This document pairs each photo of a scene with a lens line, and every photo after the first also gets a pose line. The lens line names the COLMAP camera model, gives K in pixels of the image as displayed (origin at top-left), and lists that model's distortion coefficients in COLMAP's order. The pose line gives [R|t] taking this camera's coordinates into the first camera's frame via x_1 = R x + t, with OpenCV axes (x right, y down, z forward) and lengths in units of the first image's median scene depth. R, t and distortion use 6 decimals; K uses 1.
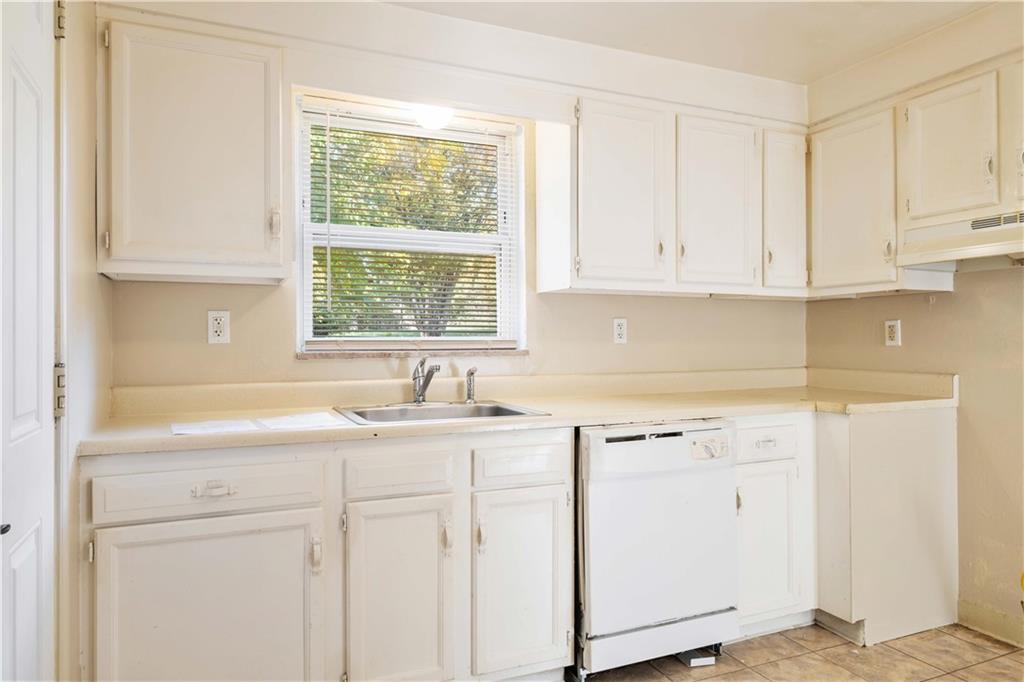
lens RADIAL K [[679.5, 0, 515.0], [0, 679.5, 336.0], [0, 0, 1]] dist [0.012152, -0.010288]
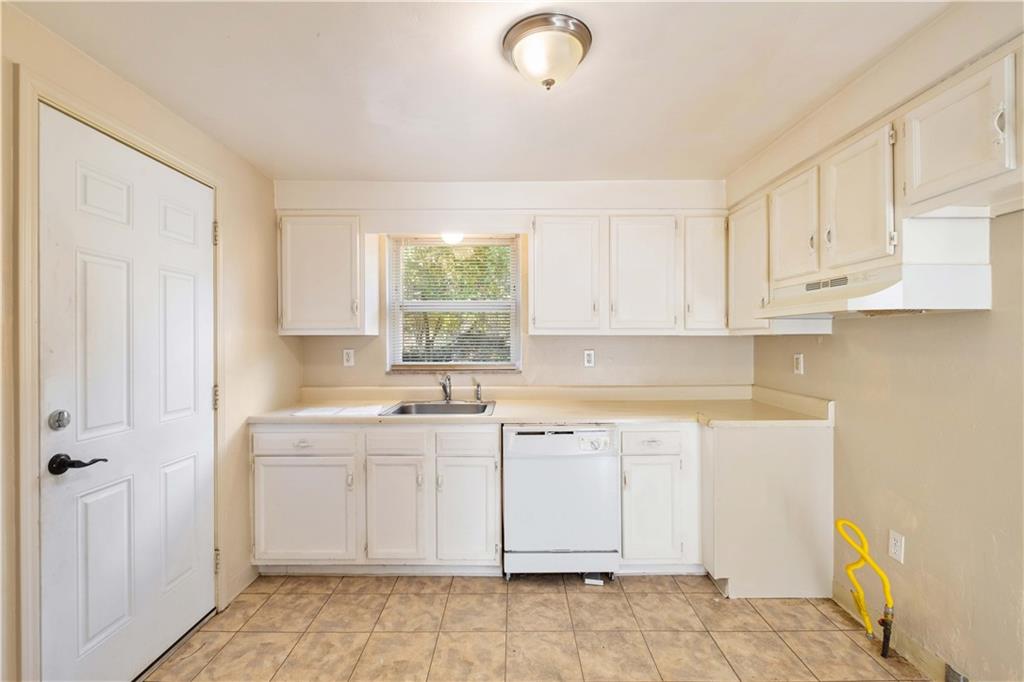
lens RADIAL K [[454.4, 0, 513.0], [0, 454.4, 340.3], [0, 0, 1]] dist [-0.000002, -0.001602]
pose [[0.912583, 0.002261, -0.408885, 0.501251], [0.002361, 0.999939, 0.010799, -0.071933], [0.408884, -0.010821, 0.912522, 0.002145]]
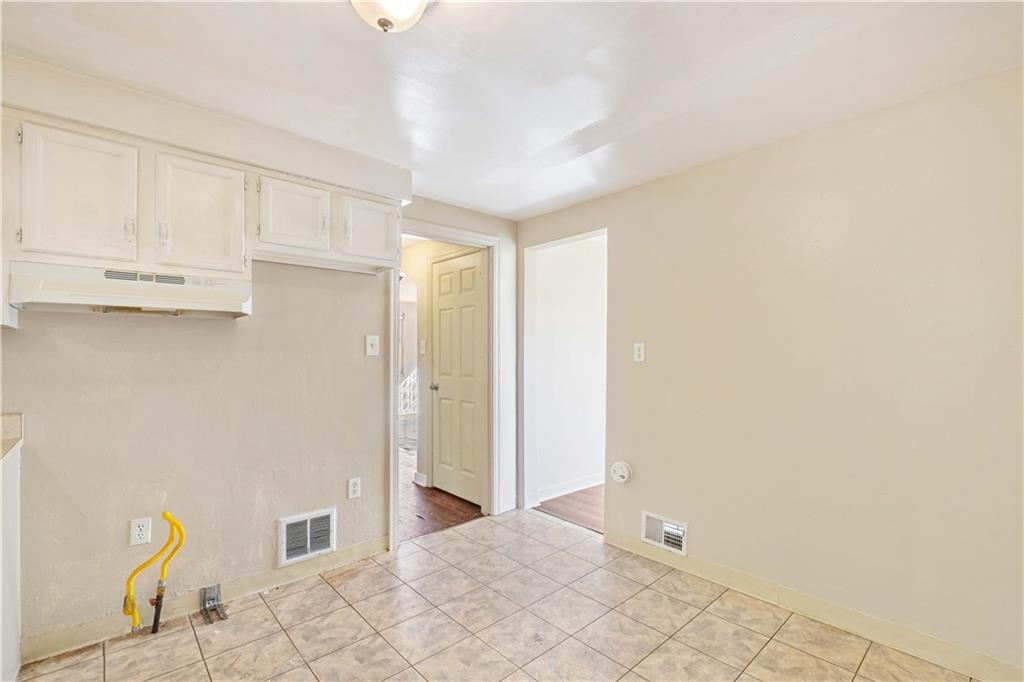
lens RADIAL K [[450.9, 0, 526.7], [0, 450.9, 351.8], [0, 0, 1]] dist [-0.008919, -0.000981]
pose [[-0.318699, 0.005984, 0.947837, -0.214099], [-0.006676, 0.999941, -0.008558, -0.035161], [-0.947832, -0.009056, -0.318641, 0.568299]]
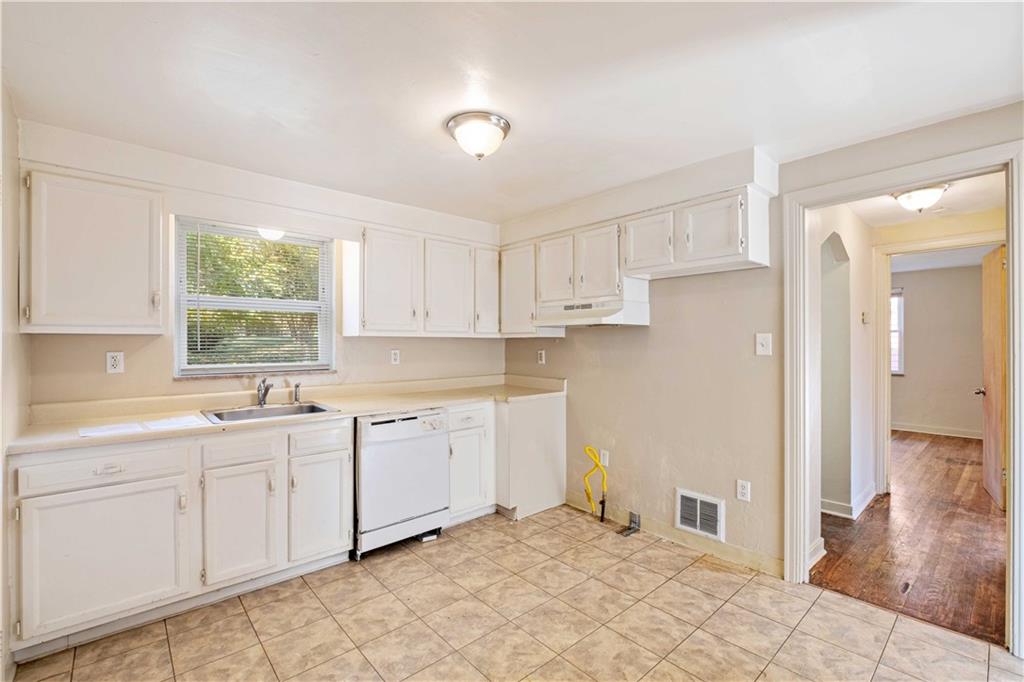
lens RADIAL K [[450.9, 0, 515.8], [0, 450.9, 339.8], [0, 0, 1]] dist [-0.008919, -0.000981]
pose [[0.952255, 0.003956, 0.305279, 0.115966], [-0.004838, 0.999986, 0.002131, -0.067413], [-0.305267, -0.003506, 0.952260, -0.234368]]
